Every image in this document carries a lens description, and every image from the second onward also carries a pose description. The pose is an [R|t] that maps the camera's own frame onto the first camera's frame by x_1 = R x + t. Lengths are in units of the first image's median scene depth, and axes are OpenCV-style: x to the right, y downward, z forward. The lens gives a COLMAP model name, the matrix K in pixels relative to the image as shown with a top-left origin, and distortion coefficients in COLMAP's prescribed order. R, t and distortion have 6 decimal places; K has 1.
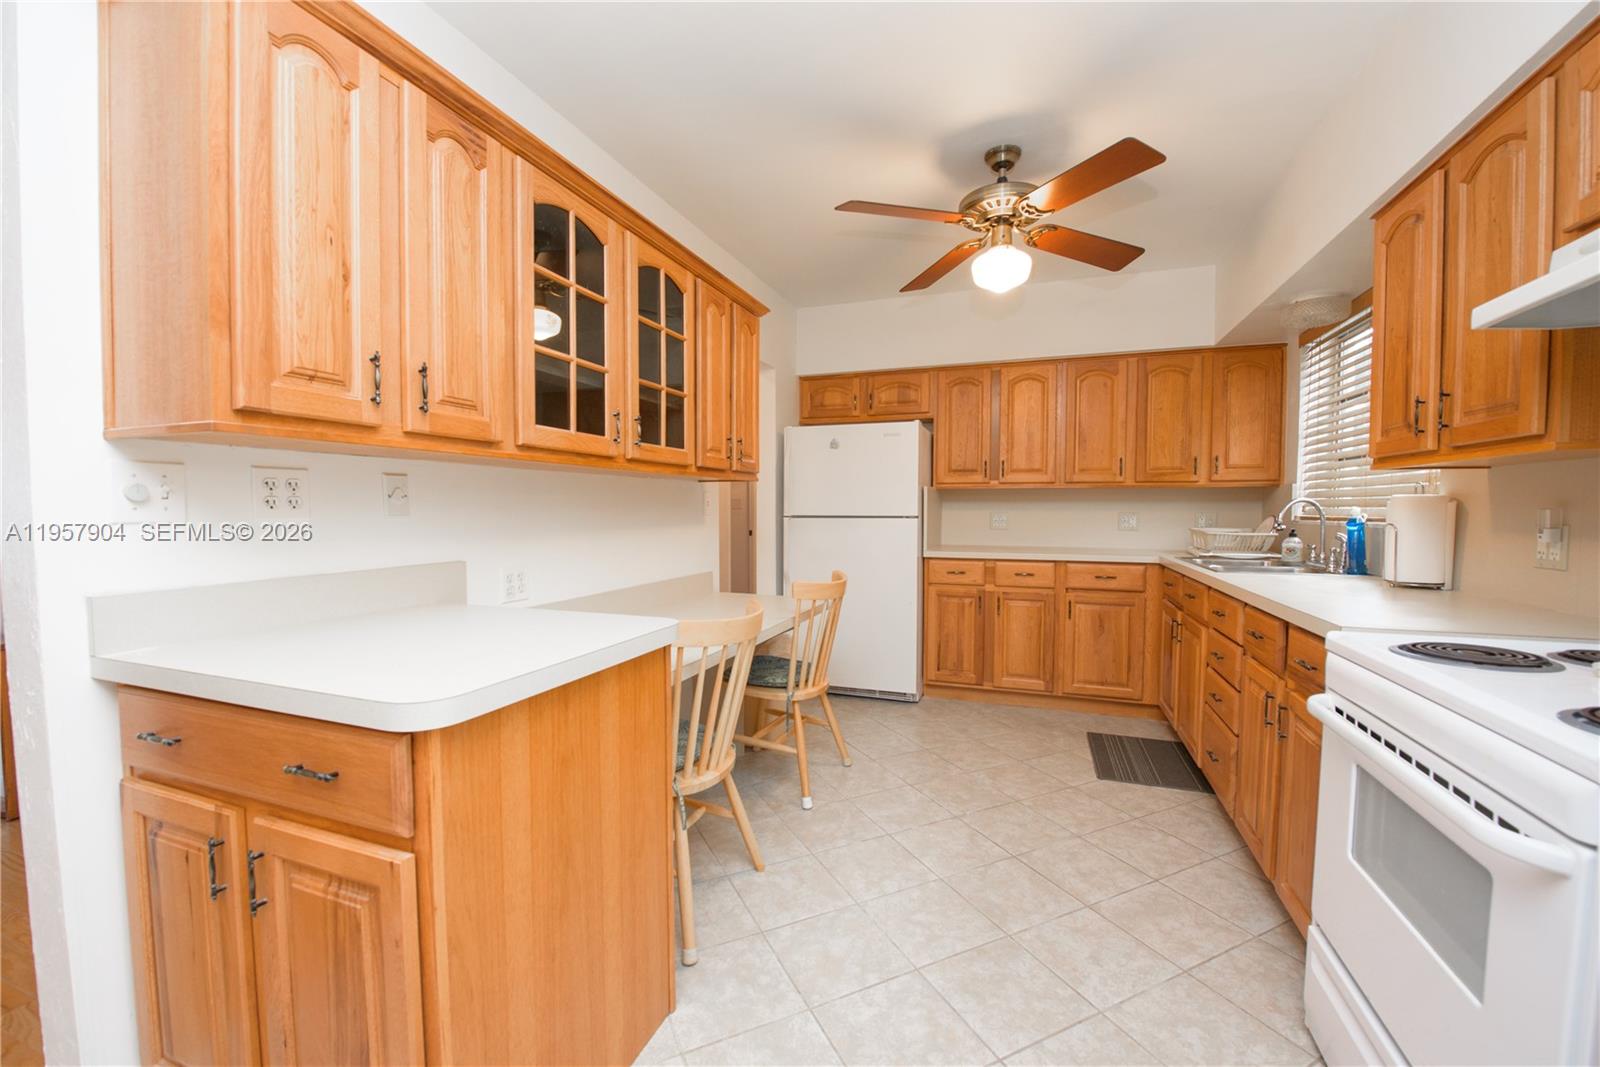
lens RADIAL K [[639.3, 0, 804.3], [0, 639.3, 531.4], [0, 0, 1]] dist [-0.021600, -0.000070]
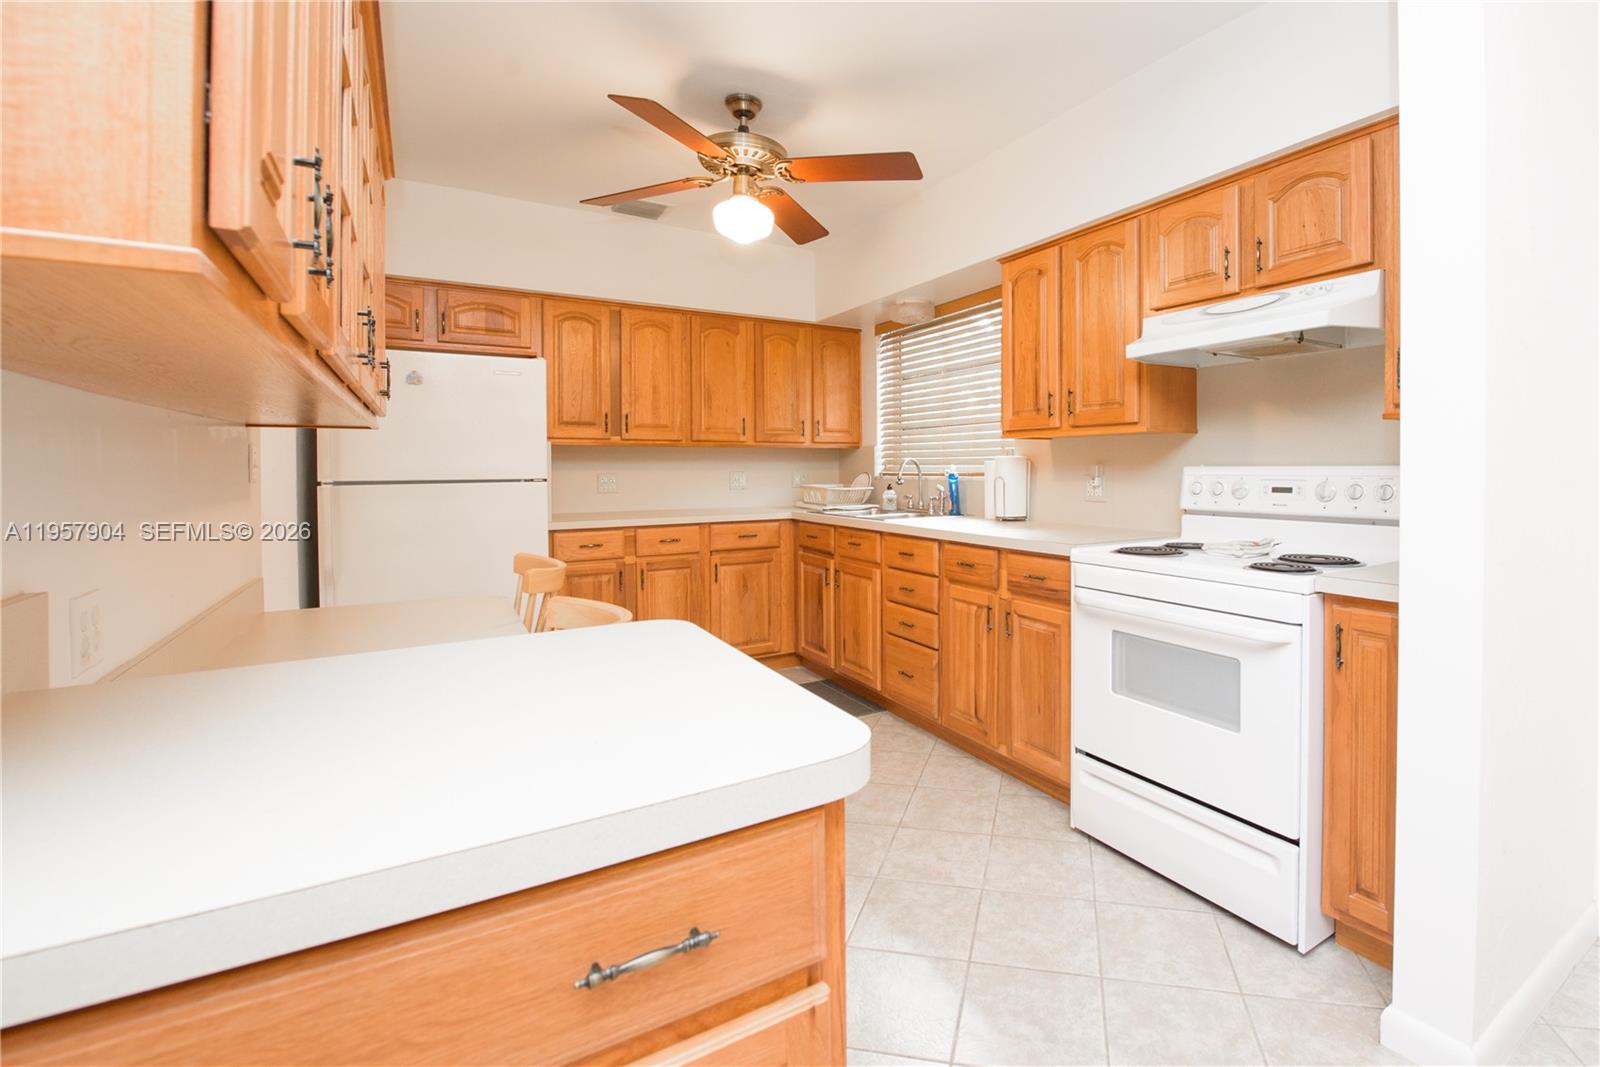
lens RADIAL K [[785.4, 0, 799.2], [0, 785.4, 471.3], [0, 0, 1]] dist [-0.032499, -0.000072]
pose [[0.599966, -0.009157, 0.799973, -0.488558], [0.035515, 0.999254, -0.015197, -0.008720], [-0.799237, 0.037529, 0.599843, 0.196197]]
